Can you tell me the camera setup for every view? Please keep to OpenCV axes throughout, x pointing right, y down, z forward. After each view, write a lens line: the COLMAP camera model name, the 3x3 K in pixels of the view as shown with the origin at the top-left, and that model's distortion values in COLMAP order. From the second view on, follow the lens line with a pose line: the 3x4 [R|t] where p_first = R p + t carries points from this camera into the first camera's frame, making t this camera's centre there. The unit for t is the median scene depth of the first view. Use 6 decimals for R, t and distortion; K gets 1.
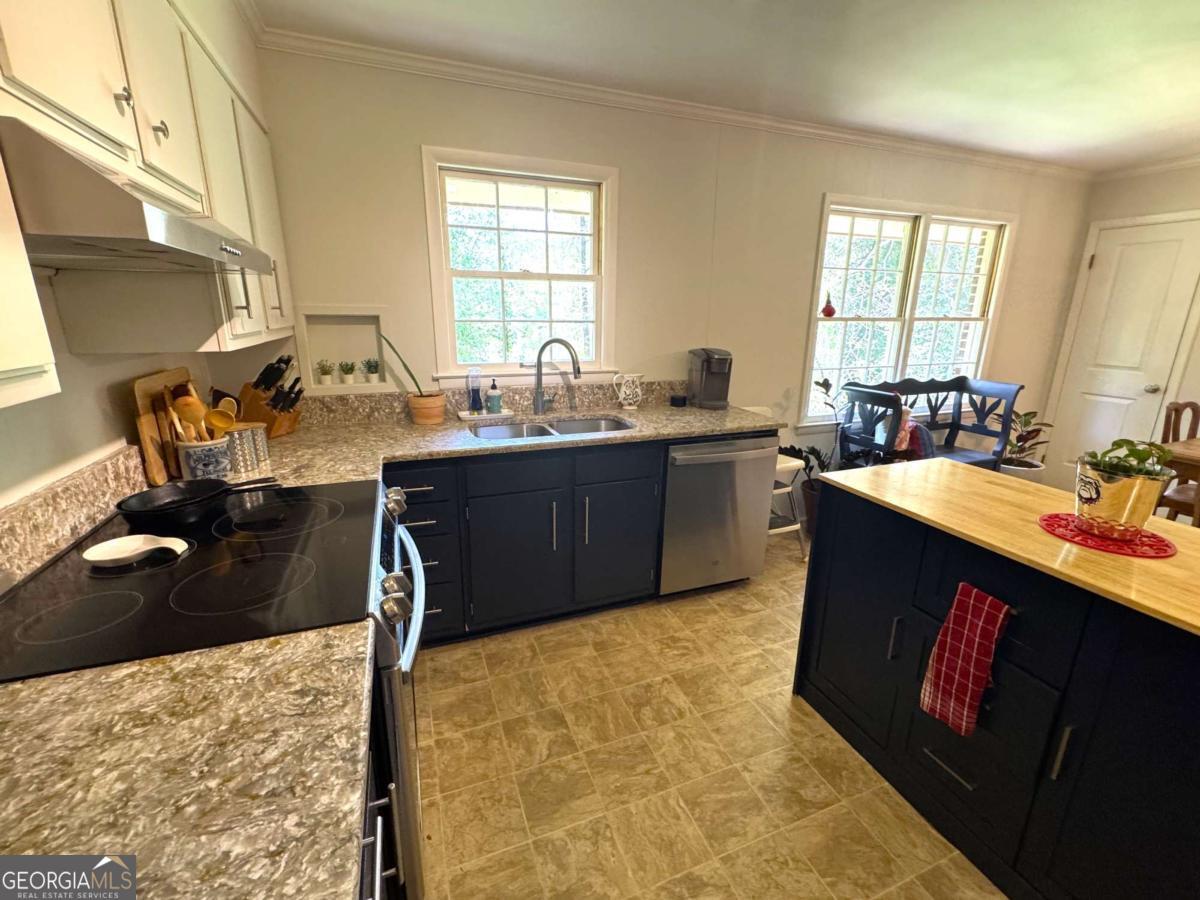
lens RADIAL K [[511.4, 0, 600.0], [0, 511.4, 450.0], [0, 0, 1]] dist [0.000146, 0.000095]
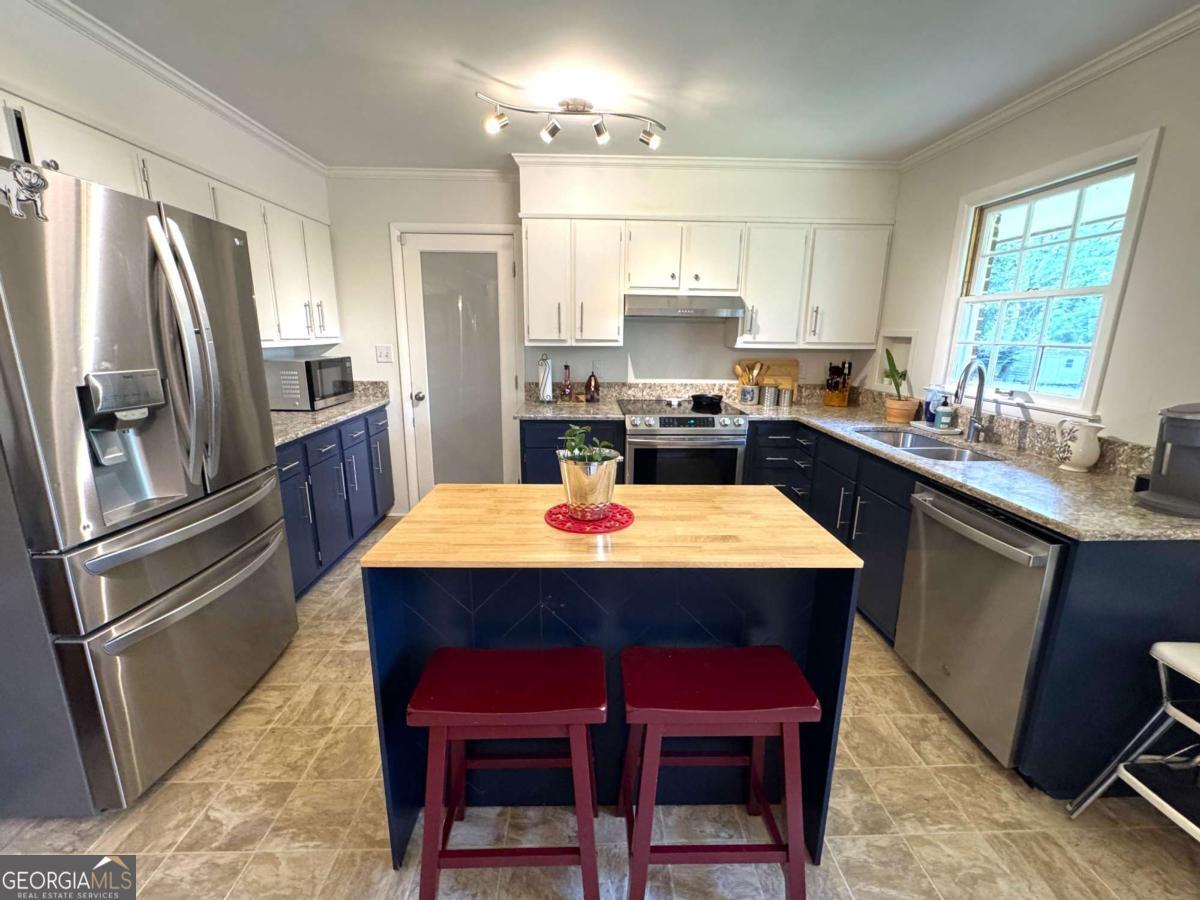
lens RADIAL K [[499.6, 0, 600.0], [0, 499.6, 450.0], [0, 0, 1]] dist [-0.001986, -0.000452]
pose [[-0.336147, 0.204862, -0.919259, 0.995192], [-0.260840, 0.917624, 0.299880, -0.156601], [0.904968, 0.340583, -0.255021, 0.636211]]
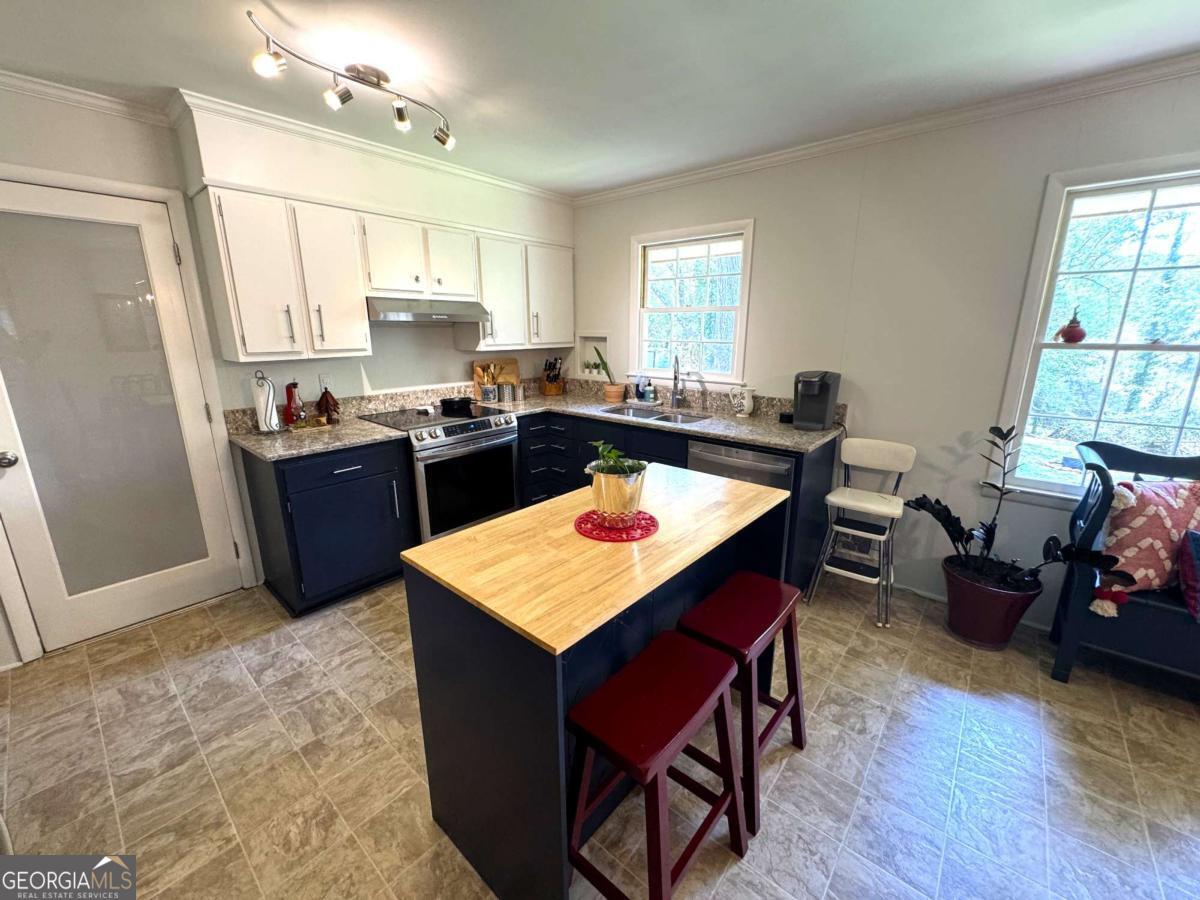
lens RADIAL K [[477.9, 0, 600.0], [0, 477.9, 450.0], [0, 0, 1]] dist [-0.001049, 0.000008]
pose [[0.466988, 0.210363, -0.858877, 0.959597], [-0.225997, 0.967426, 0.114071, -0.063221], [0.854896, 0.140833, 0.499318, 0.195756]]
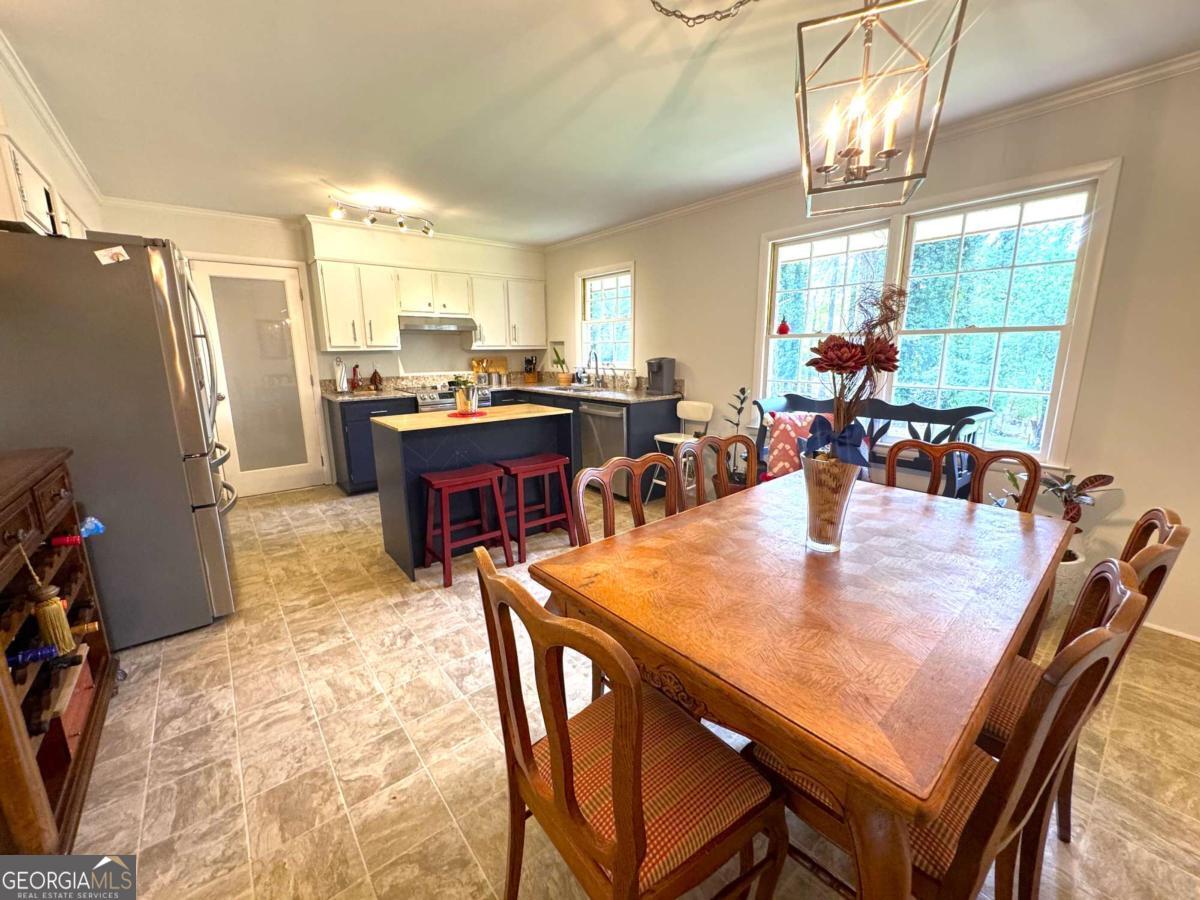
lens RADIAL K [[480.2, 0, 600.0], [0, 480.2, 450.0], [0, 0, 1]] dist [-0.002198, -0.000044]
pose [[0.304313, 0.185148, -0.934406, 1.771445], [-0.238841, 0.964425, 0.113312, -0.051173], [0.922144, 0.188692, 0.337708, 0.422802]]
